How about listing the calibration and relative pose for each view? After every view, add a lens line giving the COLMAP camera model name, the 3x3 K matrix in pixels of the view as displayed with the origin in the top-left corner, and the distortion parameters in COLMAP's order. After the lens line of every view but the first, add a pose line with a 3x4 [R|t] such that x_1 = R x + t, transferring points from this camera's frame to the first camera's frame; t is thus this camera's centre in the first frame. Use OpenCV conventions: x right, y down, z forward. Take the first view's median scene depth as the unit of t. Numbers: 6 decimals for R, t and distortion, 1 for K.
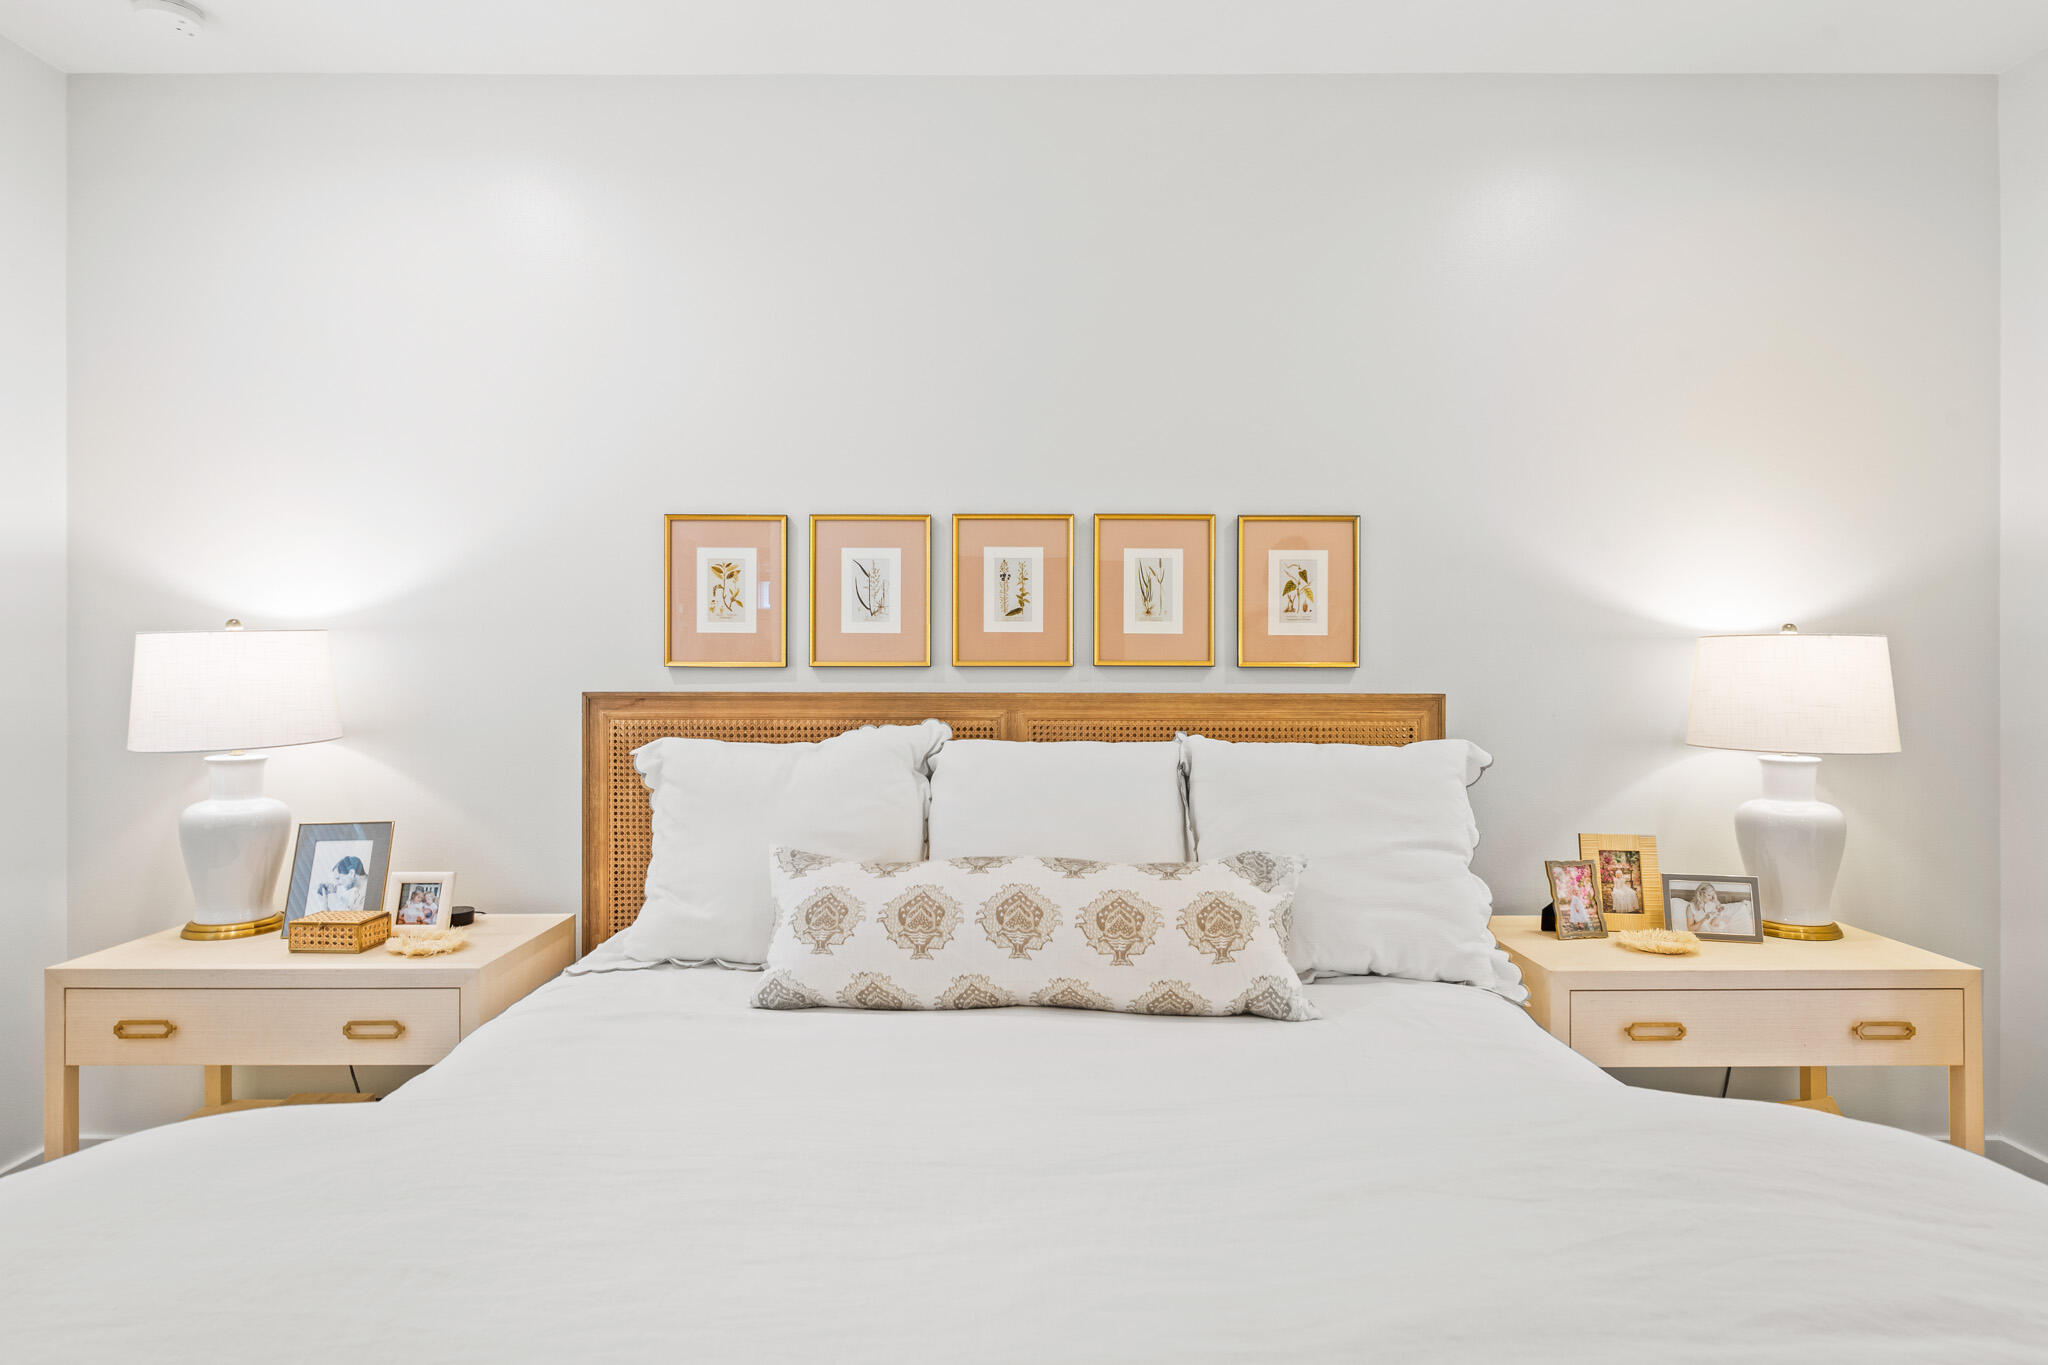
lens RADIAL K [[1139.2, 0, 1022.9], [0, 1139.2, 650.3], [0, 0, 1]] dist [-0.004057, -0.001978]
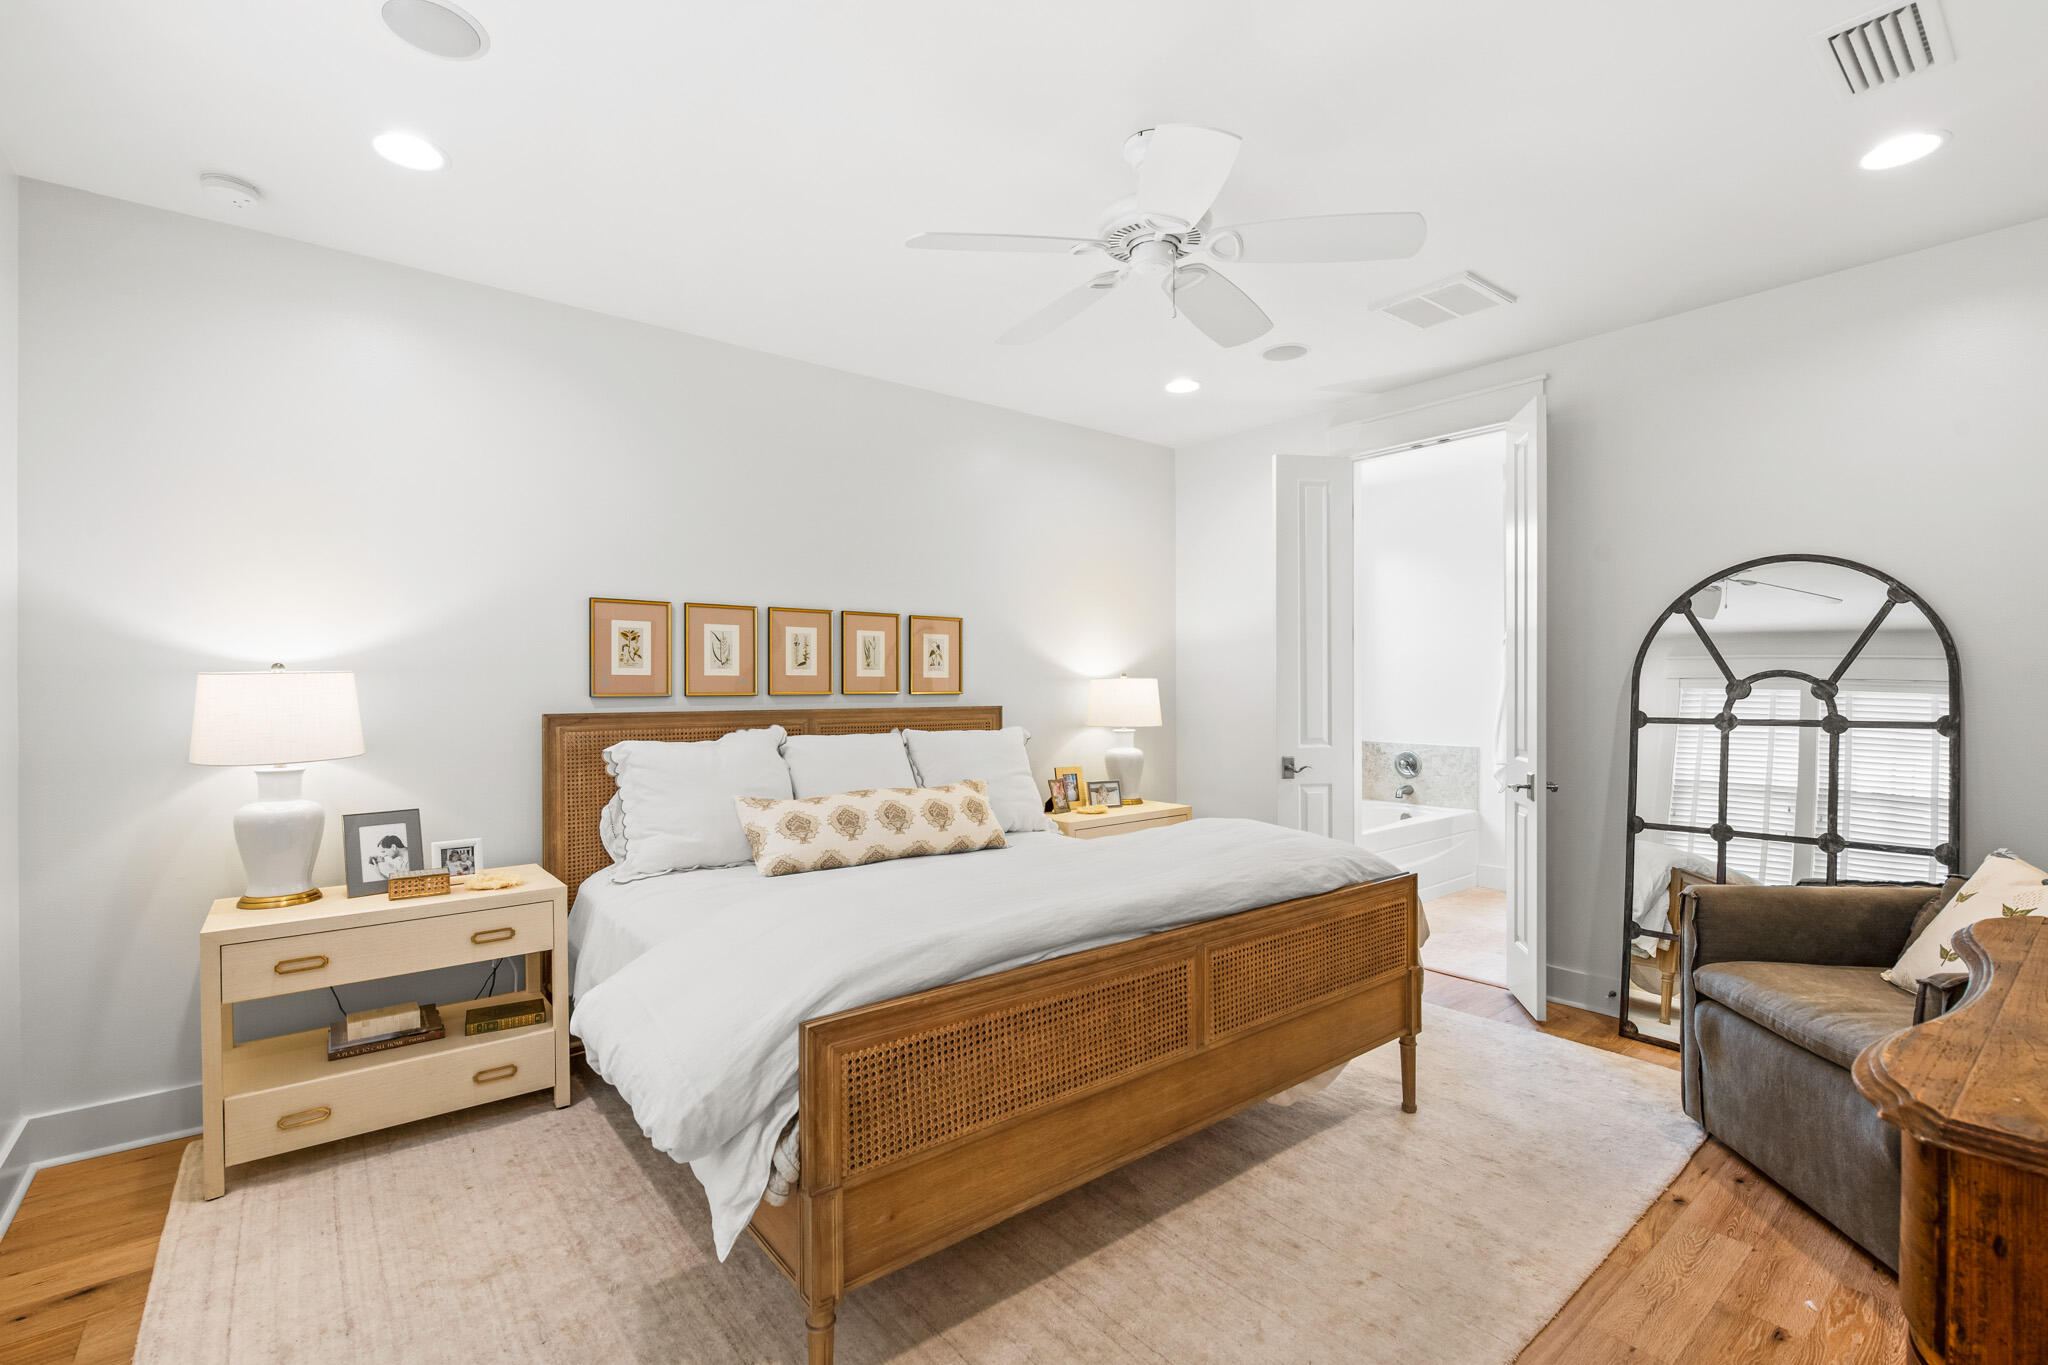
lens RADIAL K [[911.6, 0, 1016.6], [0, 911.6, 688.3], [0, 0, 1]] dist [-0.002472, -0.002884]
pose [[0.781641, -0.004562, 0.623711, -0.677932], [0.001285, 0.999983, 0.005704, -0.003726], [-0.623727, -0.003657, 0.781634, -0.340679]]
